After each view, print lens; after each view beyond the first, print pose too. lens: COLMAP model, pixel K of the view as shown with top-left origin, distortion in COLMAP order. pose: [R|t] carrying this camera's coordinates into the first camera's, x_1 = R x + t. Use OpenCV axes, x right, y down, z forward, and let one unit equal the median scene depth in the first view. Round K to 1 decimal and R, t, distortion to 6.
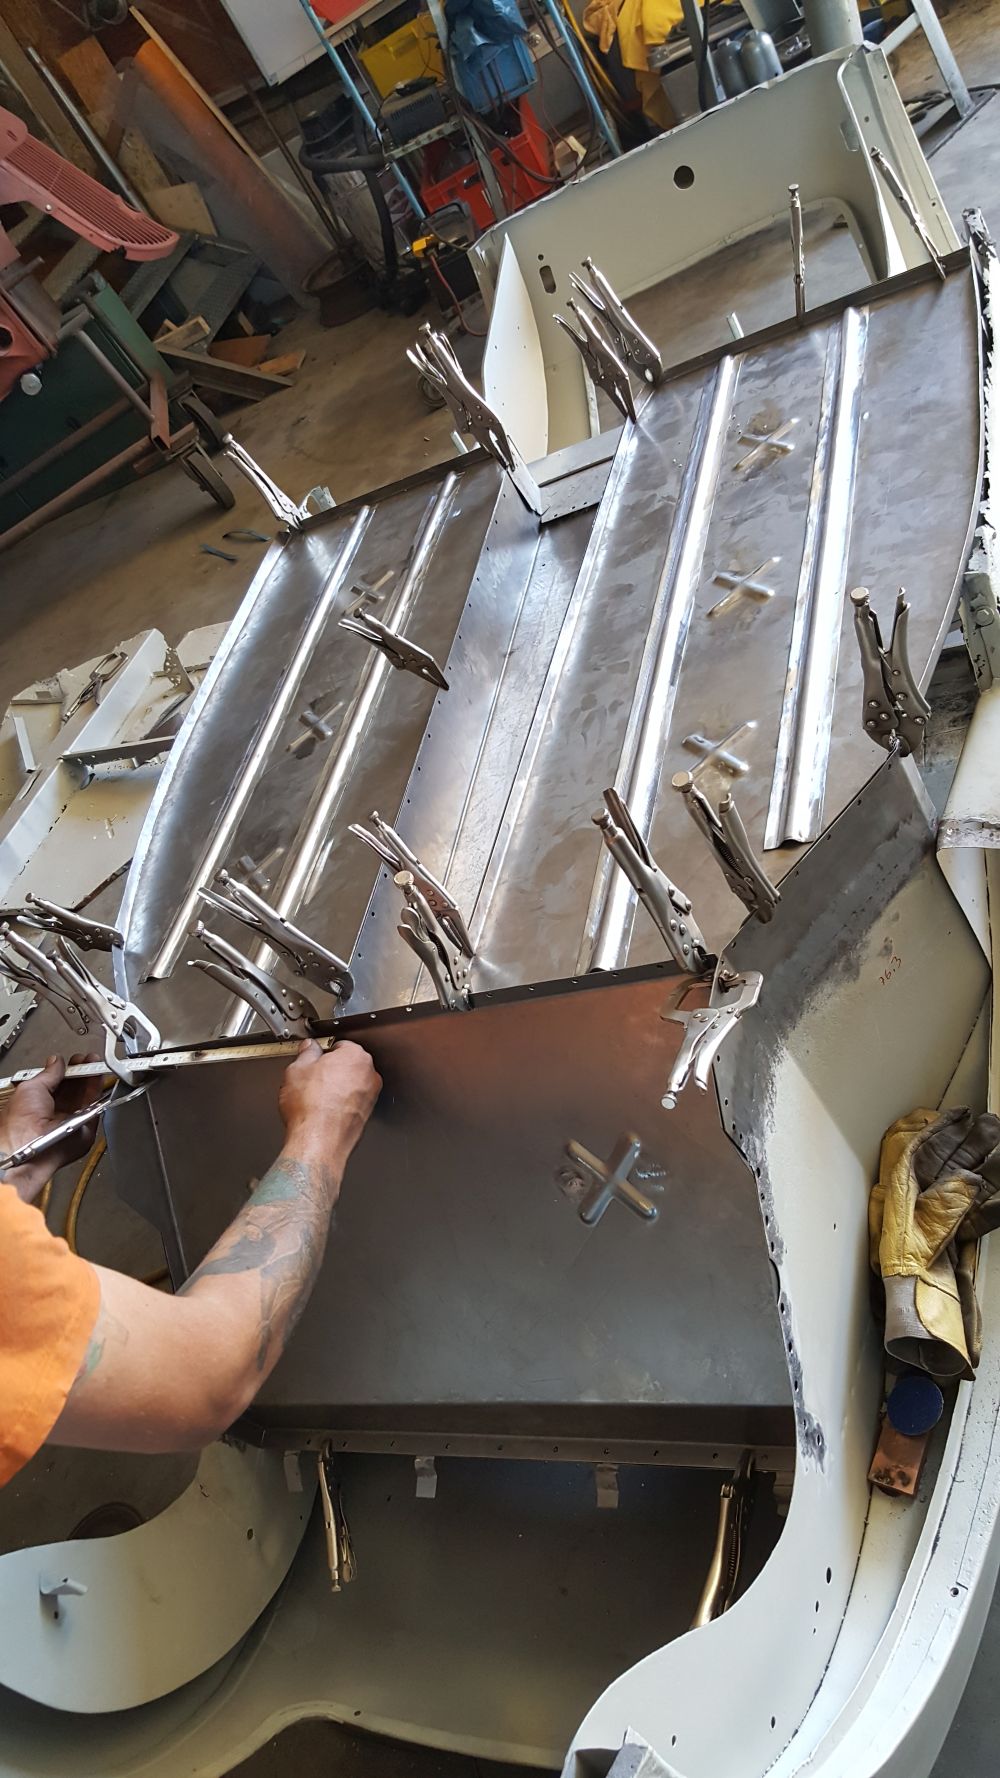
lens RADIAL K [[1399.9, 0, 495.7], [0, 1399.9, 922.6], [0, 0, 1]] dist [0.108684, -0.188887]
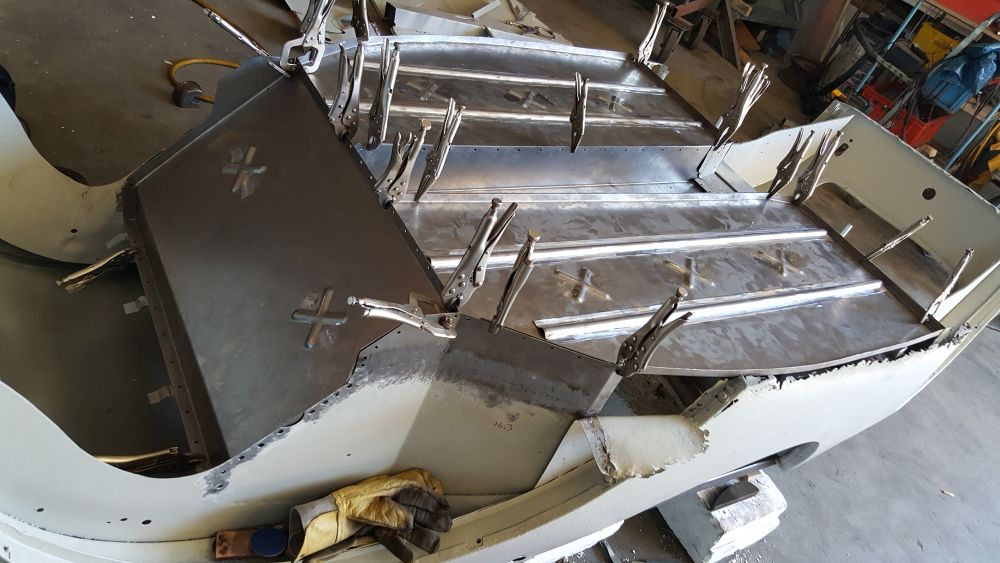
lens RADIAL K [[778.4, 0, 500.0], [0, 778.4, 281.5], [0, 0, 1]] dist [0.113426, -0.185159]
pose [[0.399600, 0.912931, -0.082927, 0.168921], [-0.915472, 0.402094, 0.015205, -0.038949], [0.047225, 0.069842, 0.996440, 0.054209]]
